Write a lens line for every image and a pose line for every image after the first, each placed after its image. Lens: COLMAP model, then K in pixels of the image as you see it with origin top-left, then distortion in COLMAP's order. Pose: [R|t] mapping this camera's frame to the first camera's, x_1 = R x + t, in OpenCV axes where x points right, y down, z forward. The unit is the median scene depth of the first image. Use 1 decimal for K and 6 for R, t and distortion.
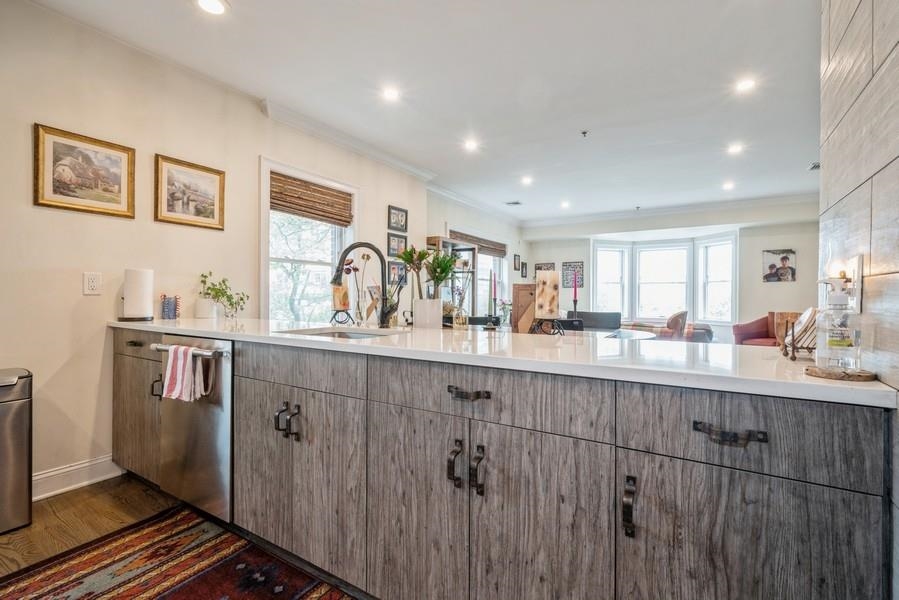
lens RADIAL K [[414.3, 0, 446.1], [0, 414.3, 298.1], [0, 0, 1]] dist [0.000344, 0.000765]
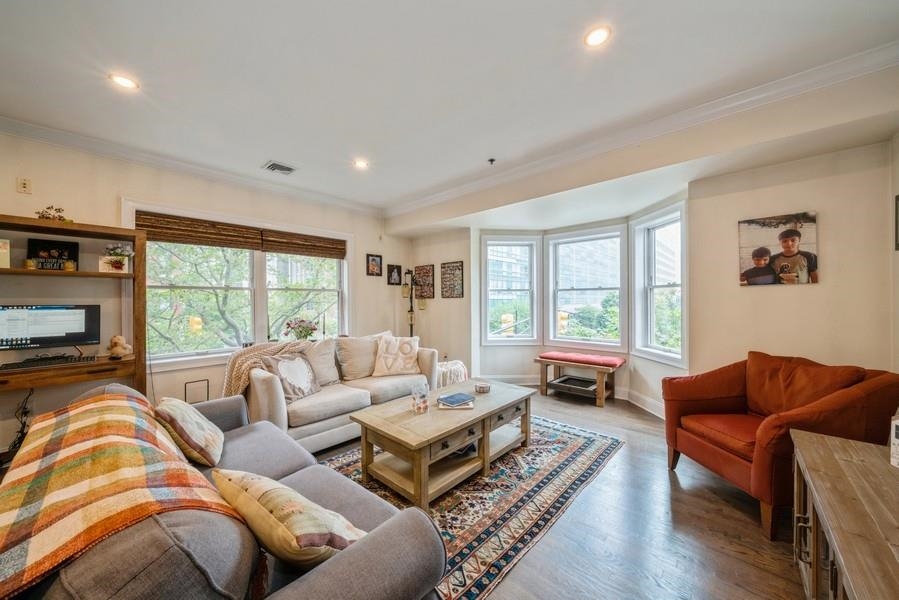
lens RADIAL K [[312.0, 0, 445.0], [0, 312.0, 301.1], [0, 0, 1]] dist [-0.004968, -0.000784]
pose [[0.981780, -0.008584, -0.189828, 1.024441], [0.008848, 0.999961, 0.000541, -0.050456], [0.189816, -0.002211, 0.981817, 1.195366]]
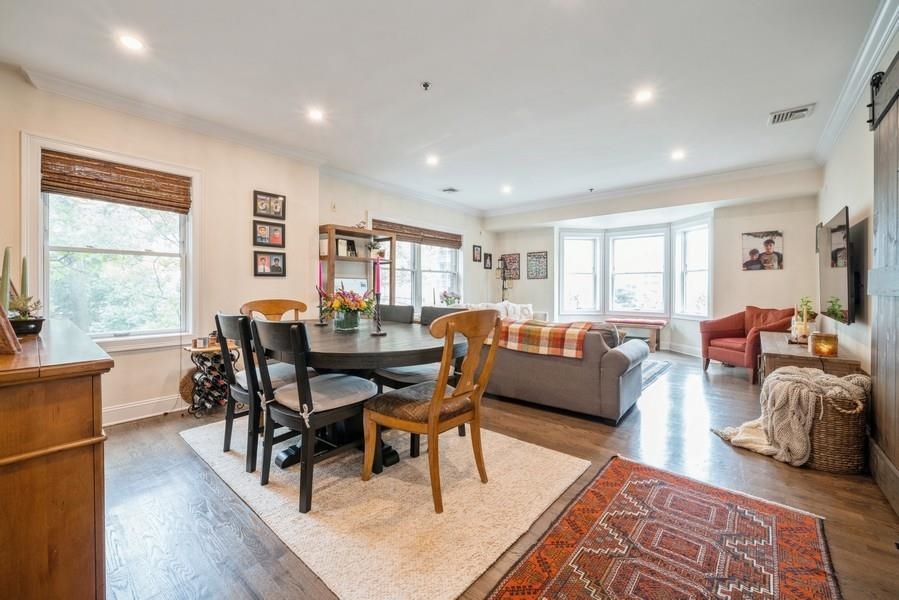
lens RADIAL K [[358.8, 0, 442.7], [0, 358.8, 290.5], [0, 0, 1]] dist [-0.003594, 0.000845]
pose [[0.988464, -0.001393, -0.151450, 0.556108], [0.001906, 0.999993, 0.003241, -0.003027], [0.151444, -0.003493, 0.988460, 0.375188]]
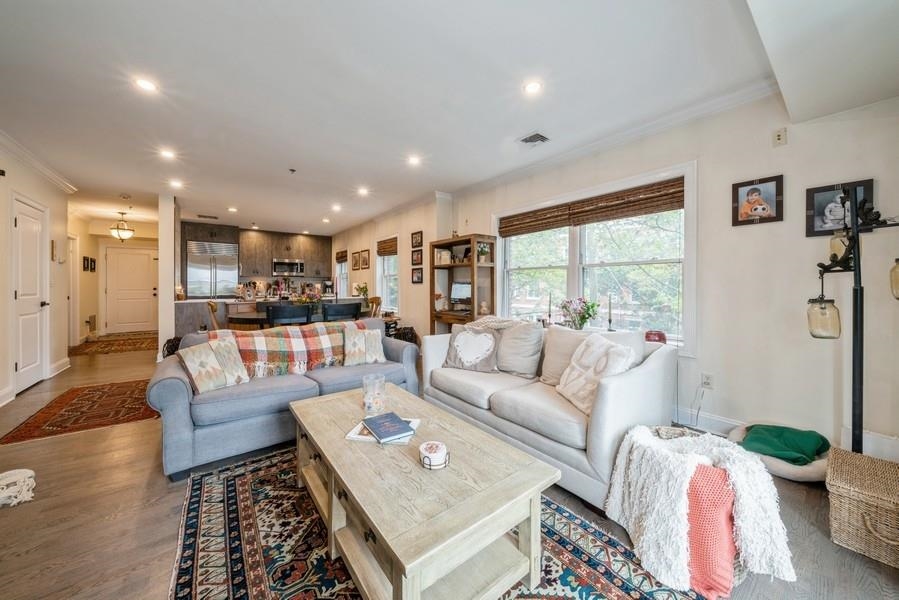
lens RADIAL K [[312.0, 0, 449.7], [0, 312.0, 289.4], [0, 0, 1]] dist [-0.004968, -0.000784]
pose [[-0.333986, 0.006977, -0.942552, 1.307488], [-0.002856, 0.999961, 0.008414, -0.027708], [0.942574, 0.005502, -0.333953, 2.133540]]
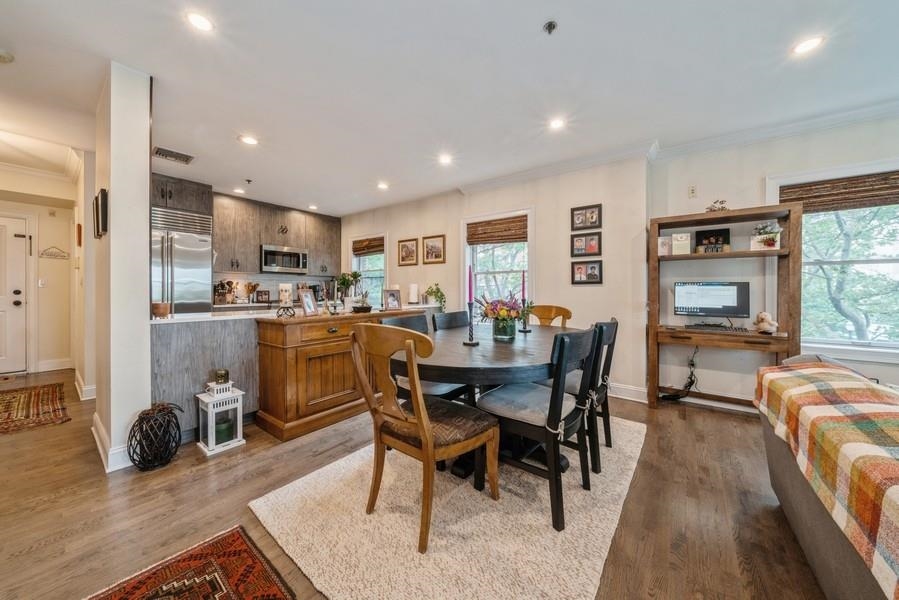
lens RADIAL K [[312.0, 0, 448.2], [0, 312.0, 291.2], [0, 0, 1]] dist [-0.004968, -0.000784]
pose [[-0.075008, -0.003429, -0.997177, 0.929702], [-0.006366, 0.999975, -0.002960, -0.015494], [0.997163, 0.006126, -0.075028, 1.041341]]
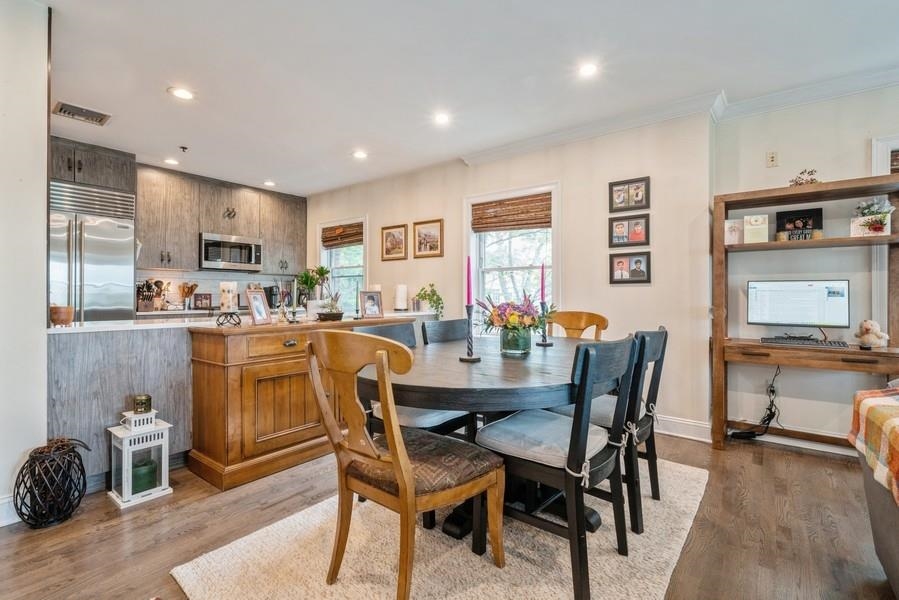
lens RADIAL K [[414.3, 0, 448.1], [0, 414.3, 294.4], [0, 0, 1]] dist [0.000344, 0.000765]
pose [[-0.085417, -0.008953, -0.996305, 0.929679], [-0.006608, 0.999943, -0.008420, -0.006186], [0.996323, 0.005864, -0.085471, 1.059756]]
